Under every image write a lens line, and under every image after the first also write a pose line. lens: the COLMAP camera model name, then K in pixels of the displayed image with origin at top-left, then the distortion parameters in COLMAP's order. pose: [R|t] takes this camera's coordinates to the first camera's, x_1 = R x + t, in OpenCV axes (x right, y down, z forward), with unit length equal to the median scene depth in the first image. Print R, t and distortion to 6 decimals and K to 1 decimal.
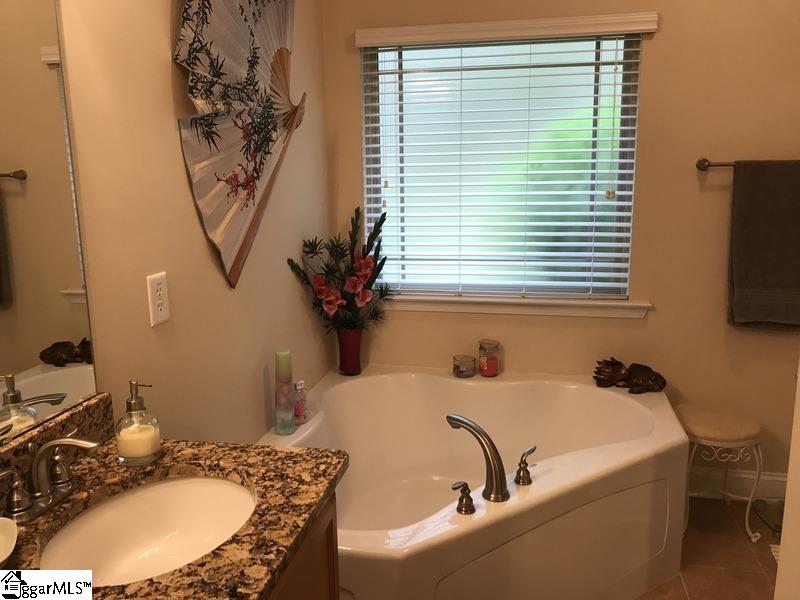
lens RADIAL K [[646.7, 0, 402.6], [0, 646.7, 293.7], [0, 0, 1]] dist [0.013947, -0.003926]
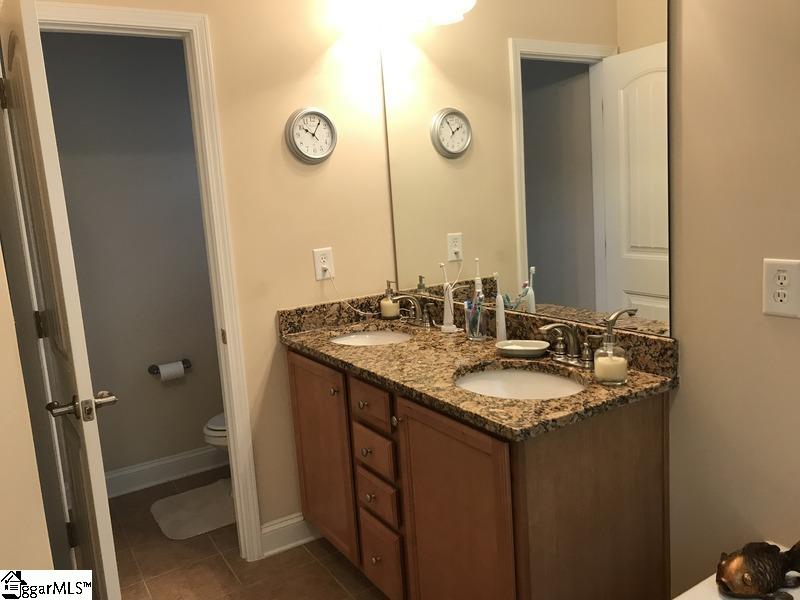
lens RADIAL K [[646.7, 0, 402.6], [0, 646.7, 293.7], [0, 0, 1]] dist [0.013947, -0.003926]
pose [[-0.727158, 0.172308, -0.664493, 0.312795], [-0.048690, 0.952602, 0.300299, -0.120282], [0.684741, 0.250719, -0.684303, 0.674488]]
